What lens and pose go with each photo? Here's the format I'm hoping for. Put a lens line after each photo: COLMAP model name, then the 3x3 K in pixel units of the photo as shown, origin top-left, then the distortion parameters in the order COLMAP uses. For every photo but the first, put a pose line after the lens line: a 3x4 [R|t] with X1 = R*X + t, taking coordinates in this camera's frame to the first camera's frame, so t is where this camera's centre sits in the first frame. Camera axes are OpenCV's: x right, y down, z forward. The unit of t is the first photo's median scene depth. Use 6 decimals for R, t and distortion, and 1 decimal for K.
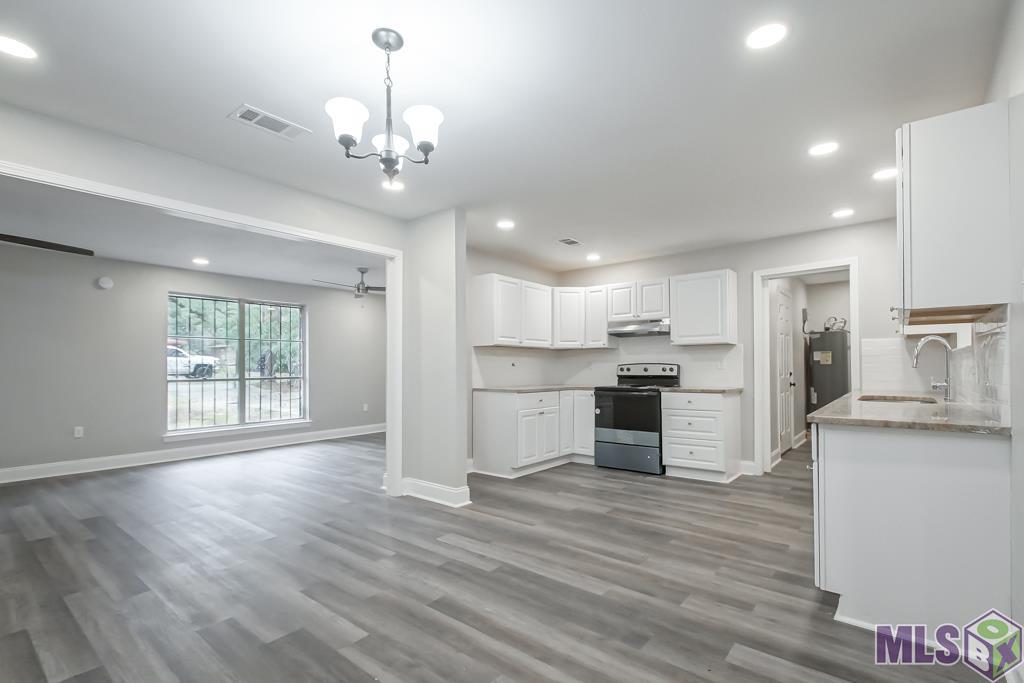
lens RADIAL K [[473.5, 0, 513.7], [0, 473.5, 360.6], [0, 0, 1]] dist [0.012384, -0.000326]
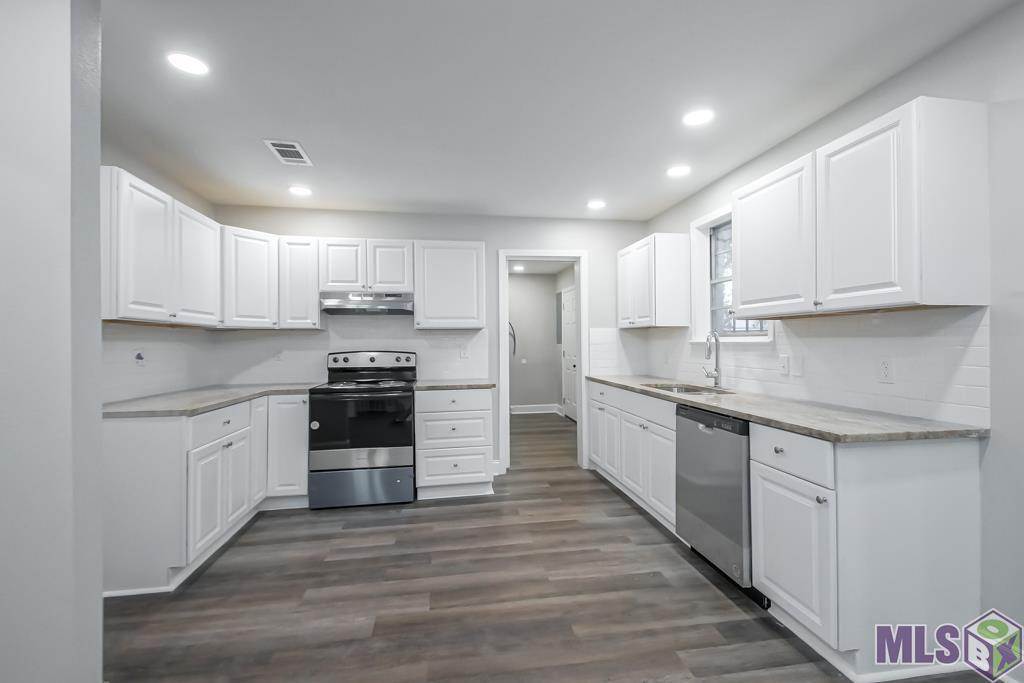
lens RADIAL K [[455.1, 0, 516.5], [0, 455.1, 339.6], [0, 0, 1]] dist [0.002842, -0.000348]
pose [[0.657327, 0.007079, 0.753572, -0.115204], [-0.007815, 0.999966, -0.002576, -0.012792], [-0.753565, -0.004195, 0.657360, 0.370619]]
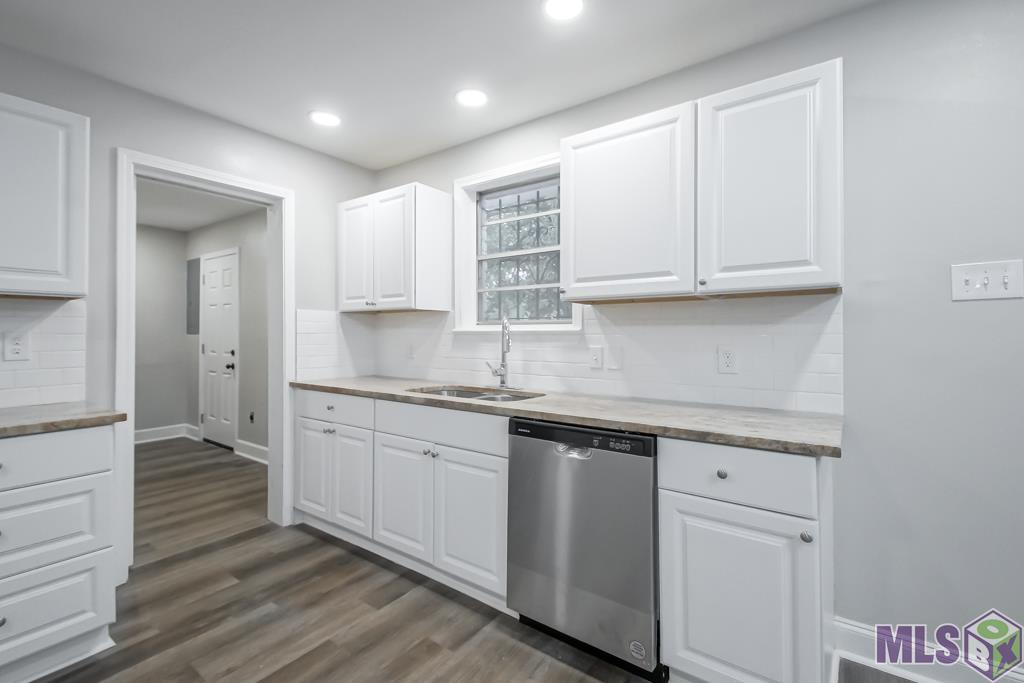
lens RADIAL K [[454.9, 0, 517.4], [0, 454.9, 330.4], [0, 0, 1]] dist [0.029769, -0.016128]
pose [[-0.062438, 0.016638, 0.997910, 0.028515], [-0.013669, 0.999753, -0.017524, -0.005258], [-0.997955, -0.014734, -0.062195, 0.580573]]
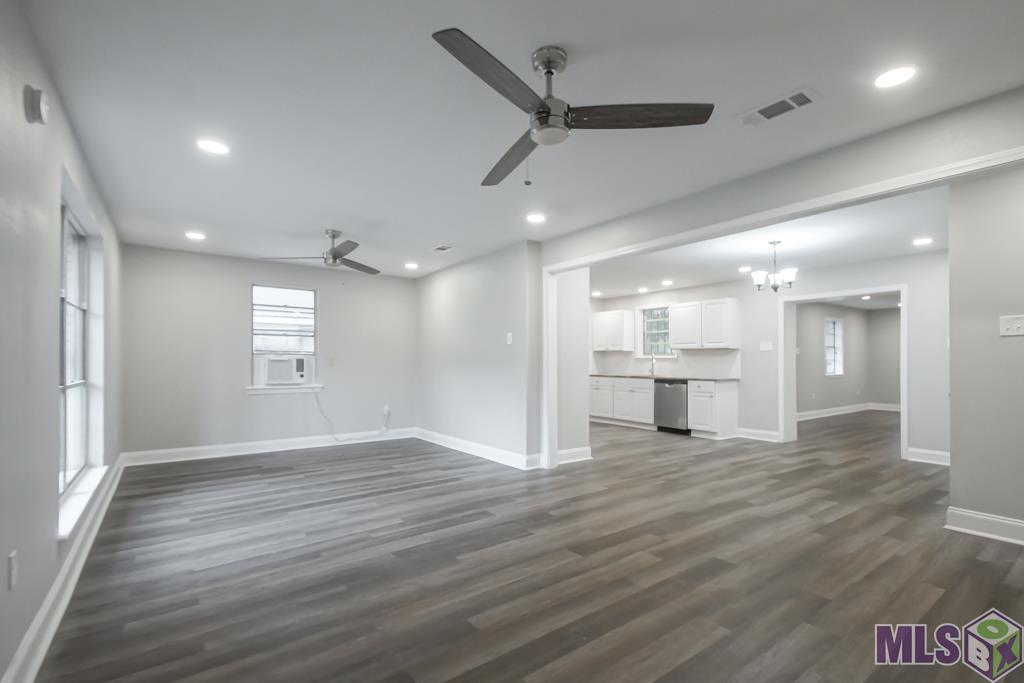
lens RADIAL K [[473.5, 0, 513.7], [0, 473.5, 360.6], [0, 0, 1]] dist [0.012384, -0.000326]
pose [[0.247488, 0.009289, 0.968846, -1.142272], [-0.014600, 0.999876, -0.005857, 0.012703], [-0.968781, -0.012695, 0.247593, 0.622910]]
